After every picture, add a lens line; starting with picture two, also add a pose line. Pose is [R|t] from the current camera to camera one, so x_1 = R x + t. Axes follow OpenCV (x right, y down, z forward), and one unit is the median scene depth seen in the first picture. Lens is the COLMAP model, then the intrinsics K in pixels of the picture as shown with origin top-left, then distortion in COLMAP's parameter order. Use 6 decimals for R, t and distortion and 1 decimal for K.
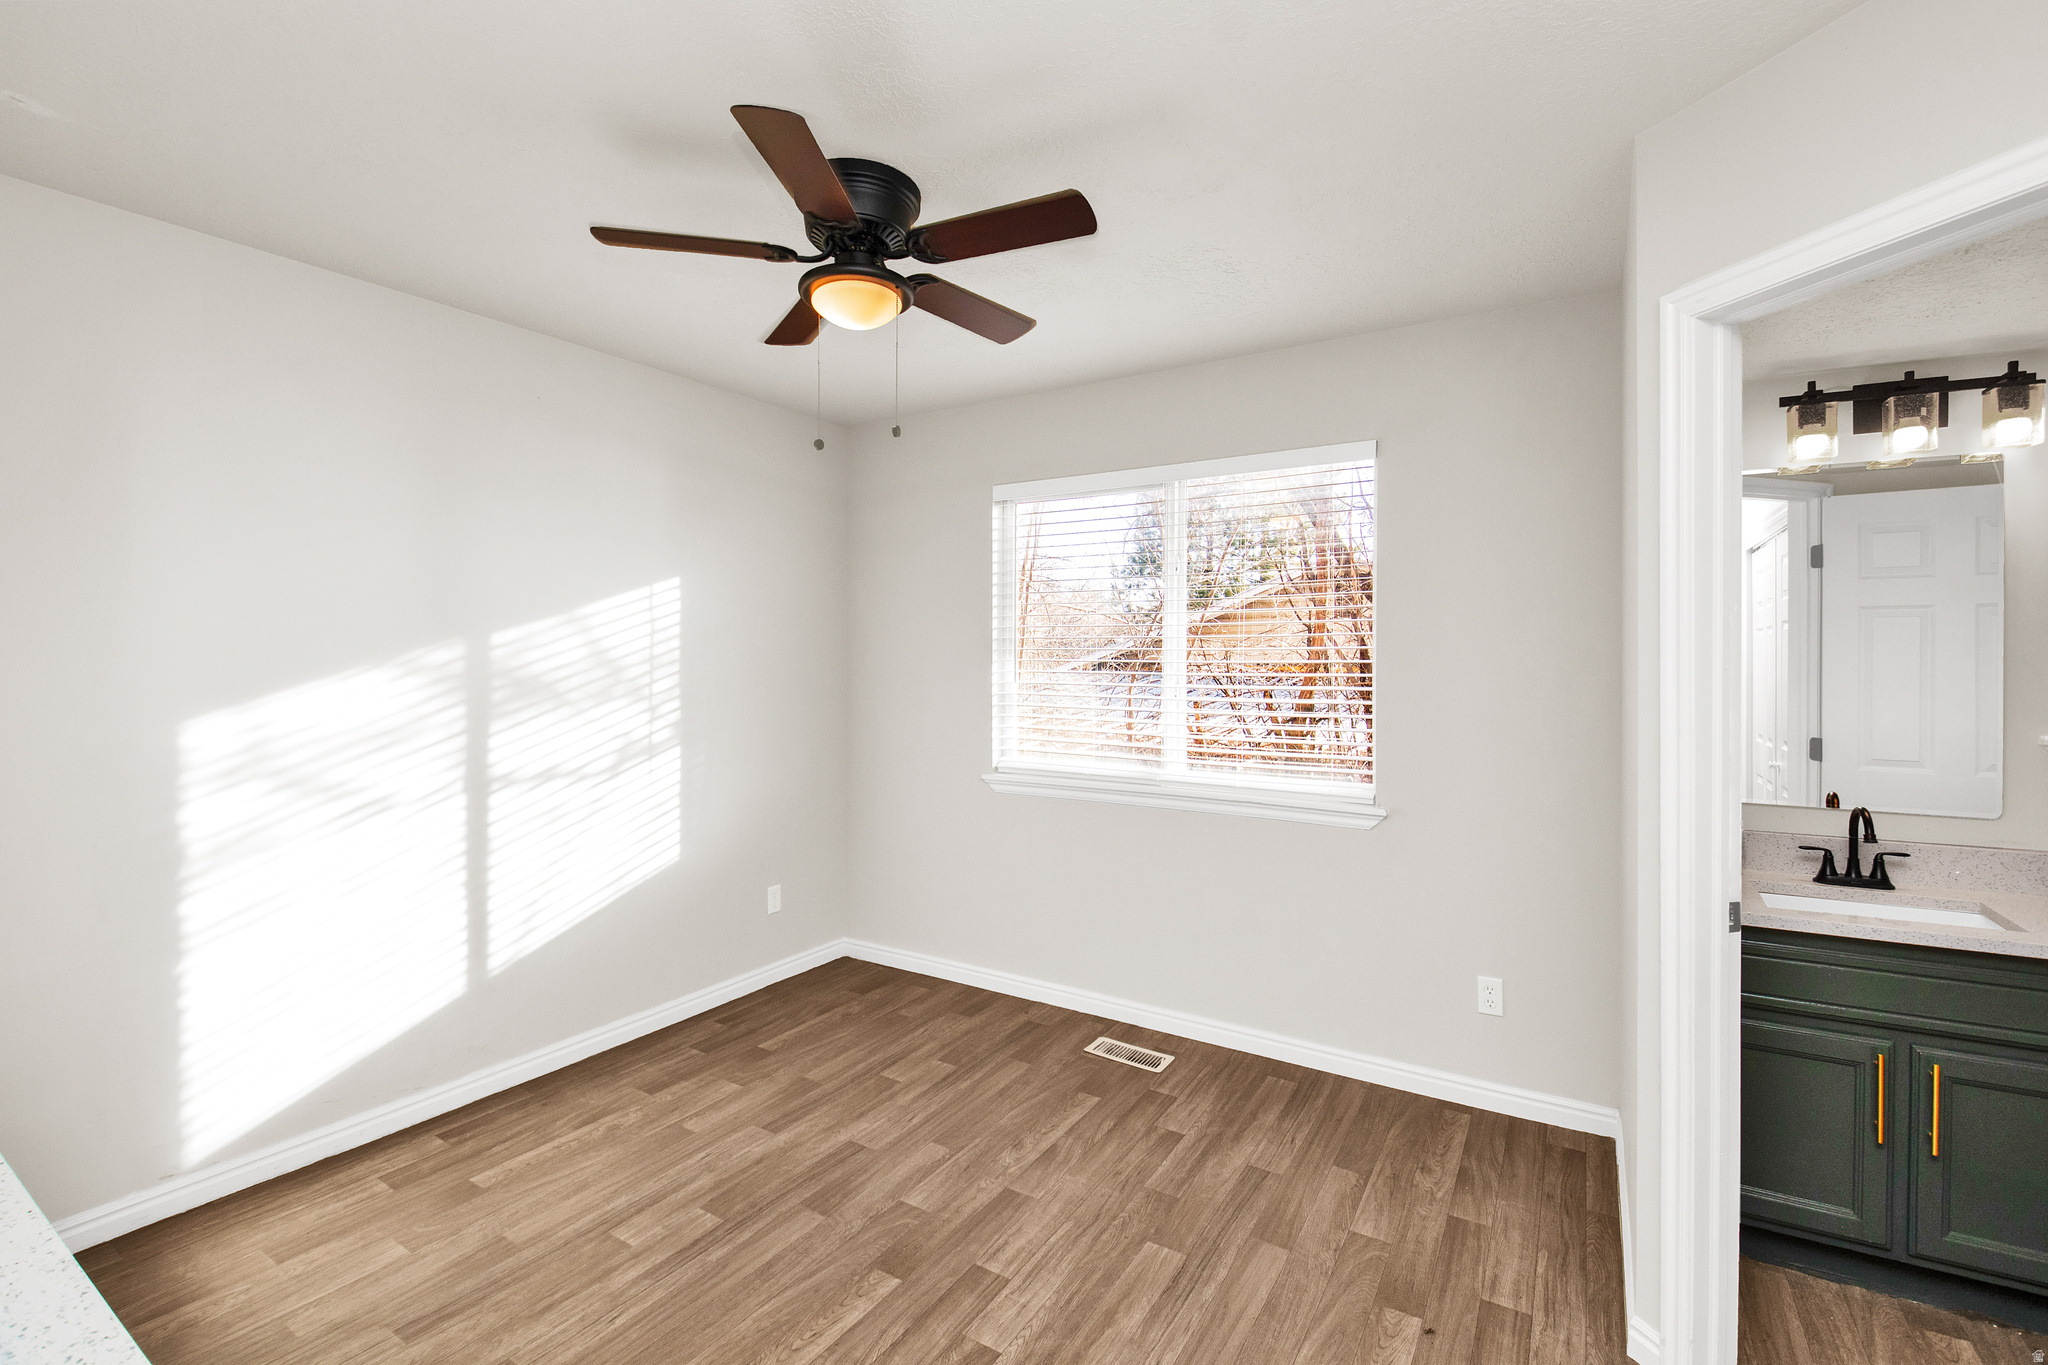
lens RADIAL K [[917.0, 0, 1026.2], [0, 917.0, 681.2], [0, 0, 1]] dist [-0.013892, -0.002765]
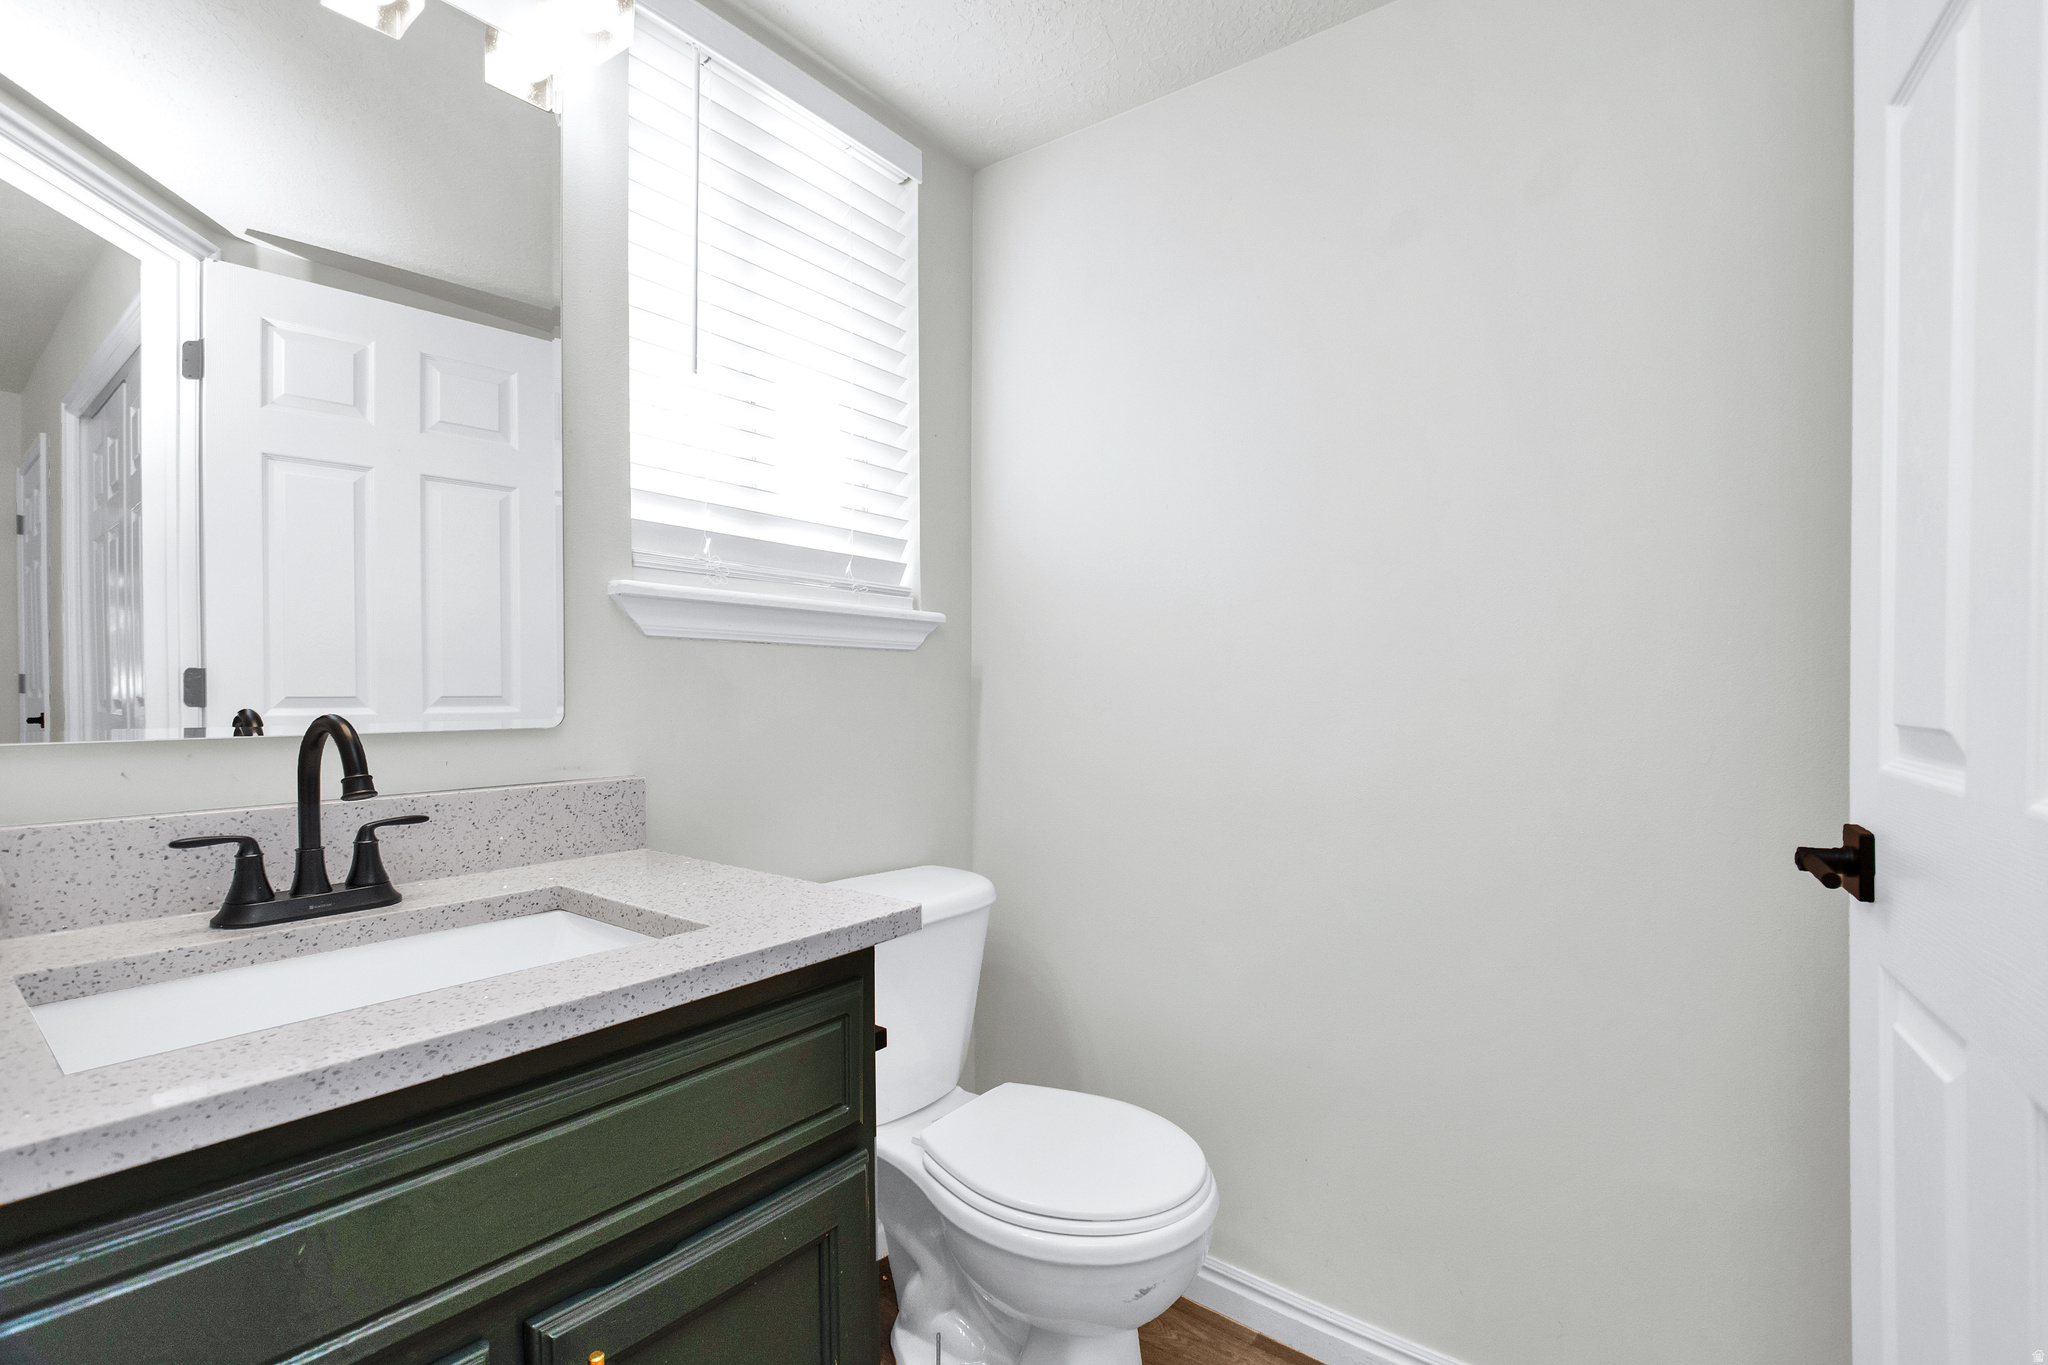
lens RADIAL K [[917.0, 0, 1027.2], [0, 917.0, 691.1], [0, 0, 1]] dist [-0.013892, -0.002765]
pose [[0.103703, -0.008893, 0.994569, 0.546409], [0.013066, 0.999886, 0.007578, 0.127381], [-0.994522, 0.012209, 0.103808, 0.639223]]
